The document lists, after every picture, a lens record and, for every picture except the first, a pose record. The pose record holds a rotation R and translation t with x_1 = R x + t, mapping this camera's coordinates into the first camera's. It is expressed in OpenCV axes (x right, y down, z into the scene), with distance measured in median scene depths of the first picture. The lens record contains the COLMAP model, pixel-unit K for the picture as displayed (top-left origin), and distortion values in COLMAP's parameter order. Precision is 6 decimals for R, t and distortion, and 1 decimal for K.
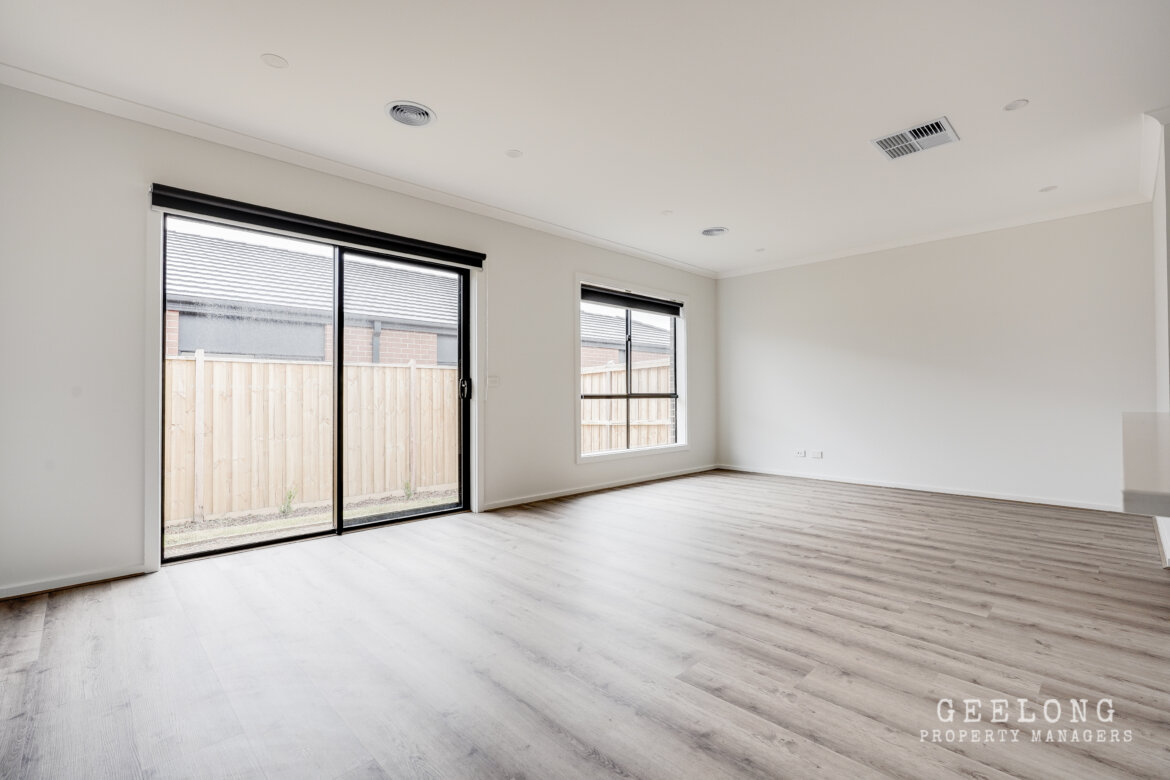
lens RADIAL K [[528.2, 0, 585.6], [0, 528.2, 393.3], [0, 0, 1]] dist [0.000780, 0.000150]
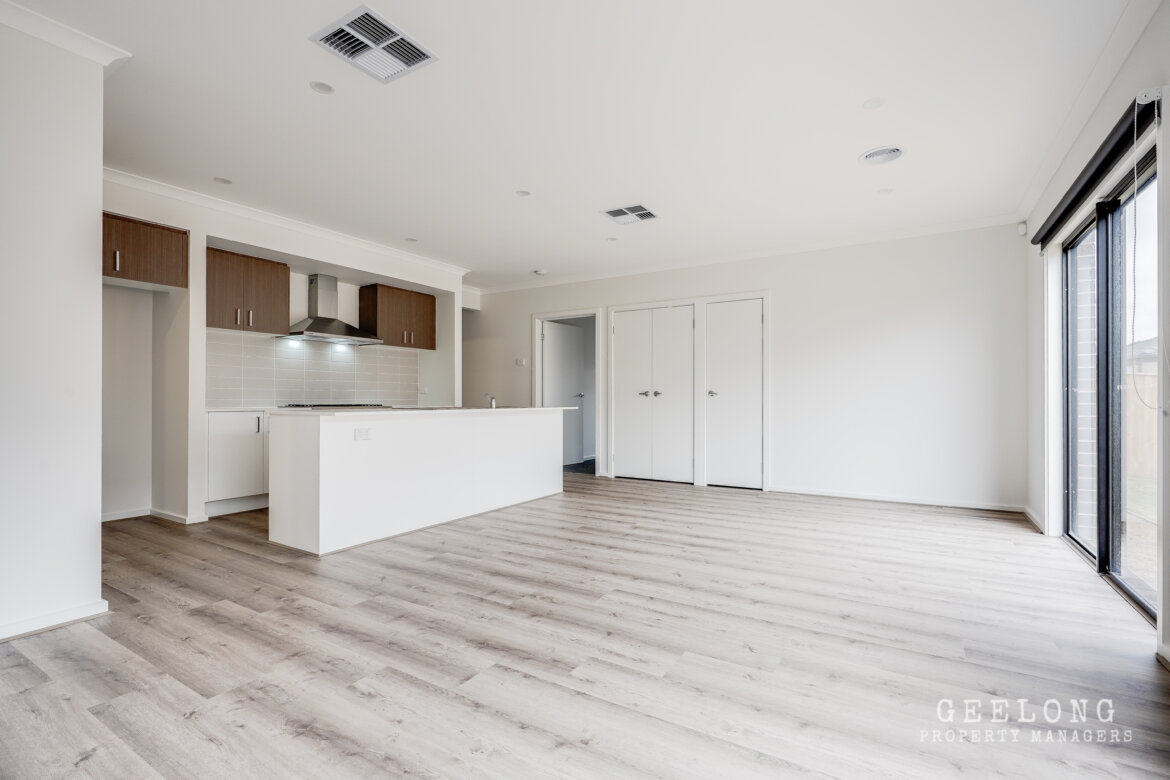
lens RADIAL K [[528.2, 0, 585.1], [0, 528.2, 395.2], [0, 0, 1]] dist [0.000780, 0.000150]
pose [[-0.970721, -0.001984, -0.240201, 0.313113], [0.000855, 0.999931, -0.011718, 0.004168], [0.240208, -0.011580, -0.970652, 1.057030]]
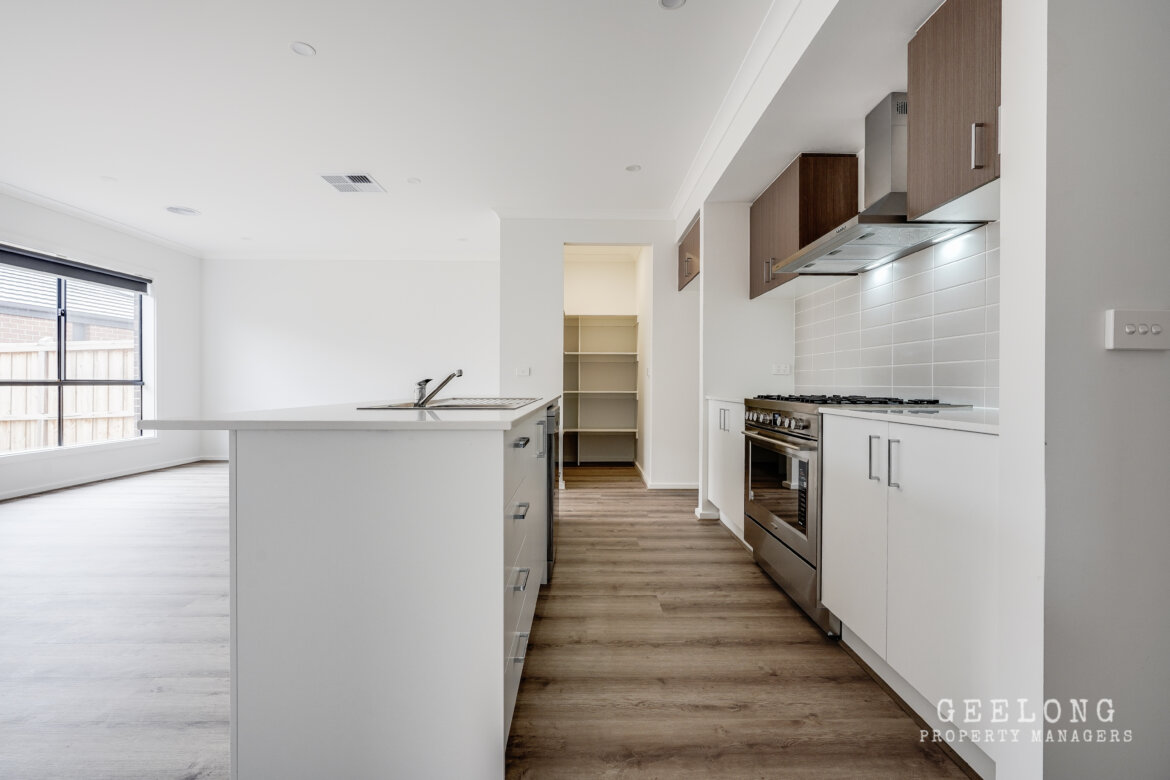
lens RADIAL K [[528.2, 0, 584.9], [0, 528.2, 387.3], [0, 0, 1]] dist [0.000780, 0.000150]
pose [[0.693078, -0.000088, 0.720863, 0.053025], [-0.008052, 0.999937, 0.007864, -0.000665], [-0.720818, -0.011255, 0.693033, -0.170875]]
